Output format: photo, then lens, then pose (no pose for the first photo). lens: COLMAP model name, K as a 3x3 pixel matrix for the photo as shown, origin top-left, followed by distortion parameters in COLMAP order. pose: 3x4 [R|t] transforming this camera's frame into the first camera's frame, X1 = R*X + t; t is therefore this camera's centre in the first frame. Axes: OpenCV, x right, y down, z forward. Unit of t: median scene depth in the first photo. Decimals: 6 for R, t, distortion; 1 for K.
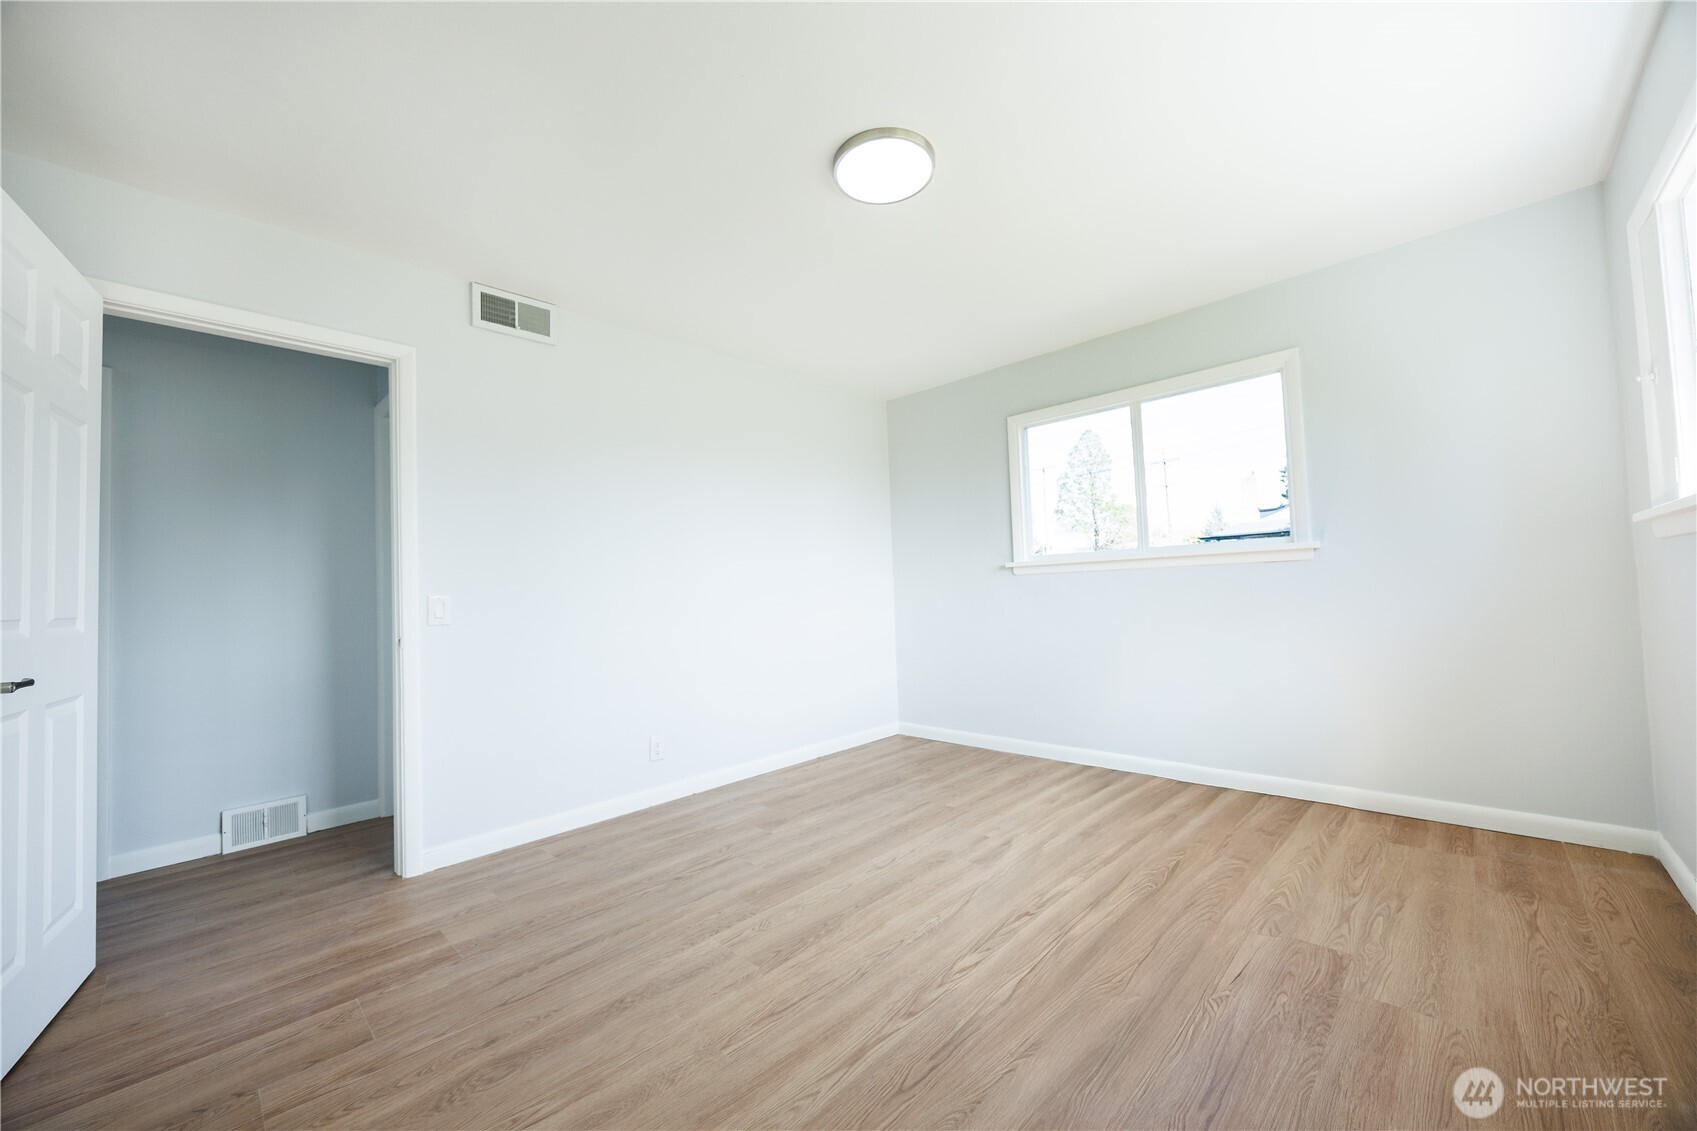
lens RADIAL K [[641.0, 0, 844.6], [0, 641.0, 566.6], [0, 0, 1]] dist [-0.005895, -0.000147]
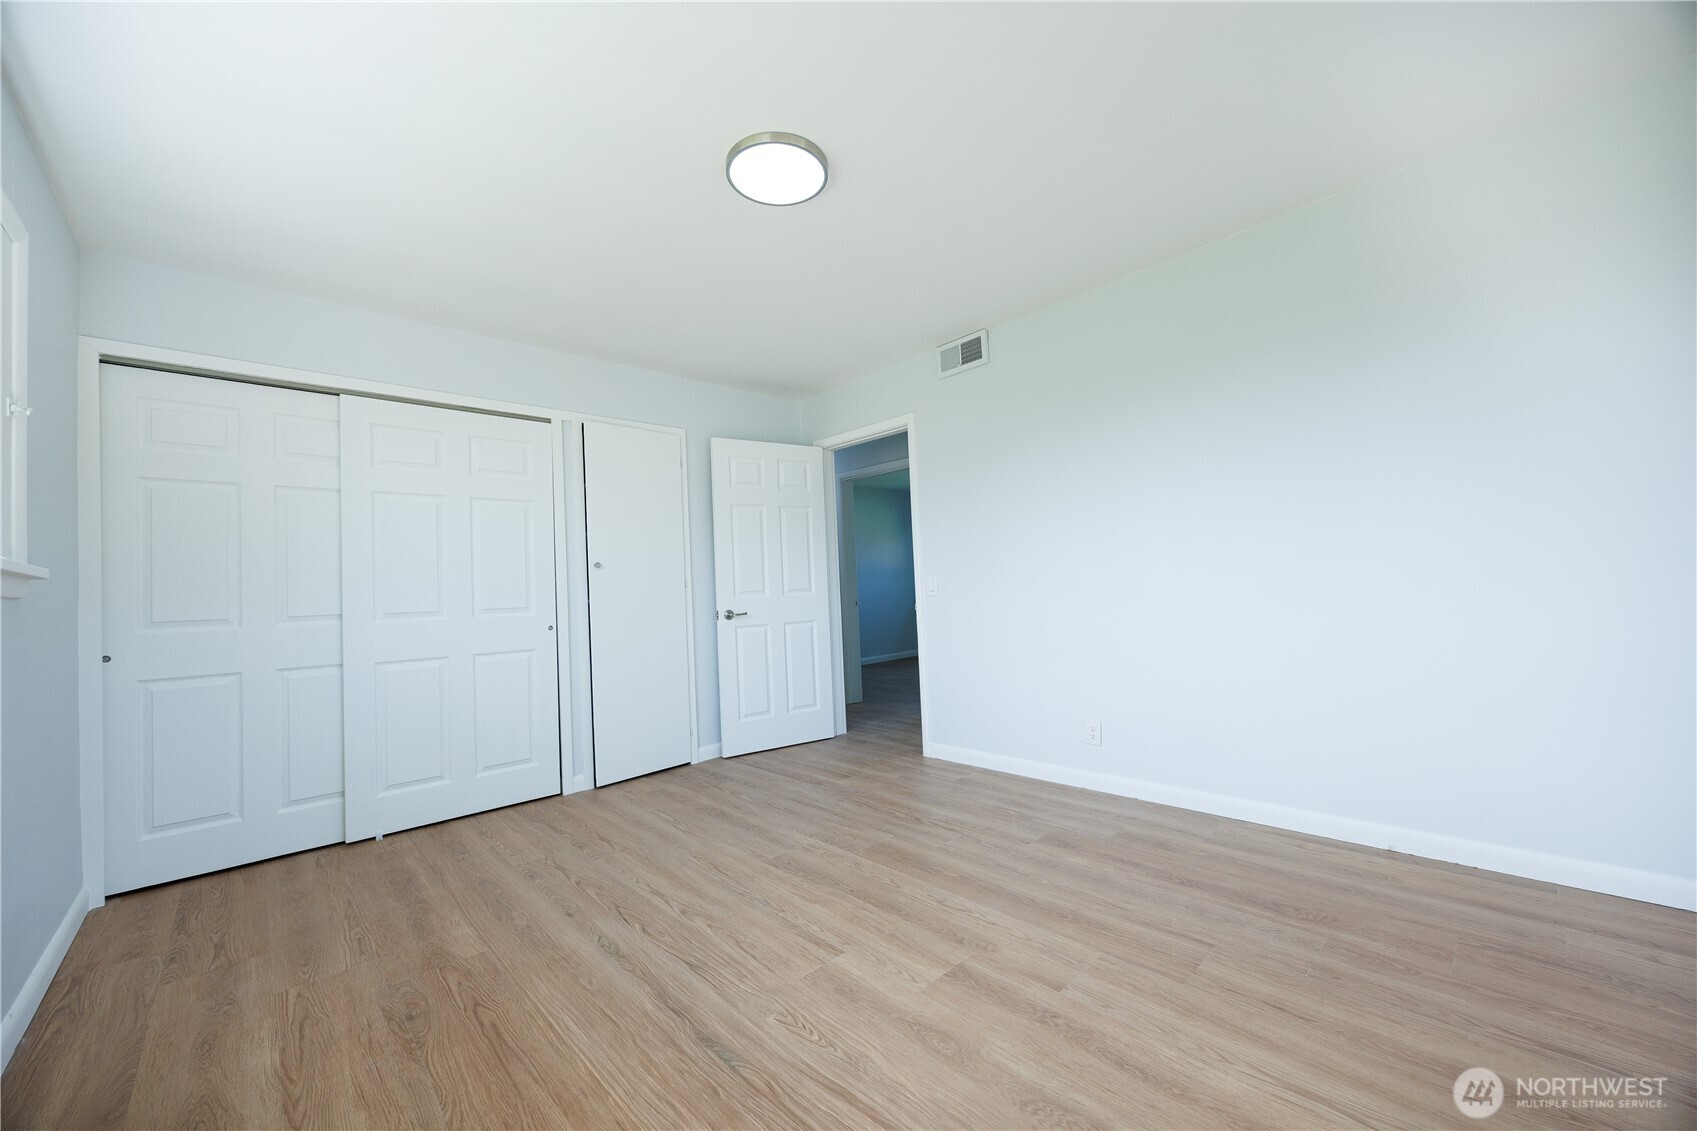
lens RADIAL K [[641.0, 0, 849.5], [0, 641.0, 572.1], [0, 0, 1]] dist [-0.005895, -0.000147]
pose [[-0.041093, 0.014938, -0.999044, 0.906547], [0.086026, 0.996228, 0.011358, 0.001944], [0.995445, -0.085477, -0.042223, 0.933700]]
